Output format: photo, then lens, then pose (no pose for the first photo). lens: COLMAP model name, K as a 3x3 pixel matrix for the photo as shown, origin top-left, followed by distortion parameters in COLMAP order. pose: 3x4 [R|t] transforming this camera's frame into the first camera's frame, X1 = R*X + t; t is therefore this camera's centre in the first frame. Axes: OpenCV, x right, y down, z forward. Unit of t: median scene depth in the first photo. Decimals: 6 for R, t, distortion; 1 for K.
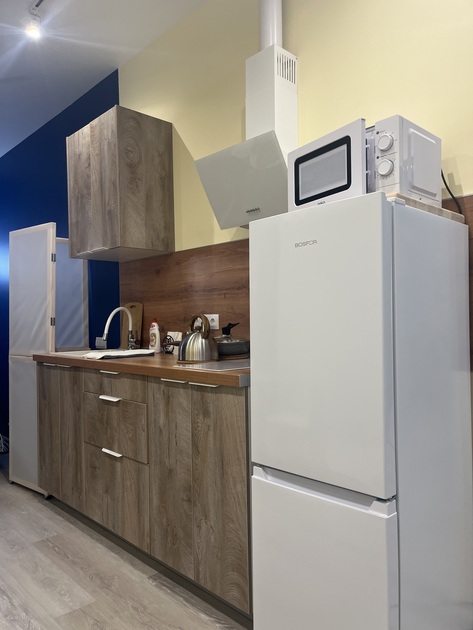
lens RADIAL K [[483.4, 0, 236.5], [0, 483.4, 315.7], [0, 0, 1]] dist [0.031887, -0.041575]
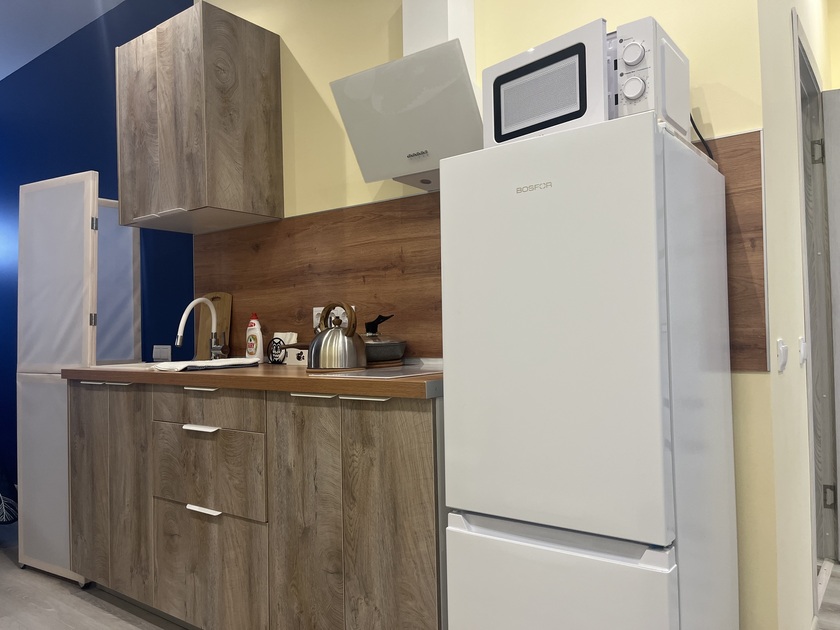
lens RADIAL K [[644.6, 0, 421.6], [0, 644.6, 313.5], [0, 0, 1]] dist [0.031887, -0.041575]
pose [[0.986668, -0.000036, 0.162748, -0.098677], [0.003595, 0.999761, -0.021577, 0.030633], [-0.162708, 0.021875, 0.986432, 0.063633]]
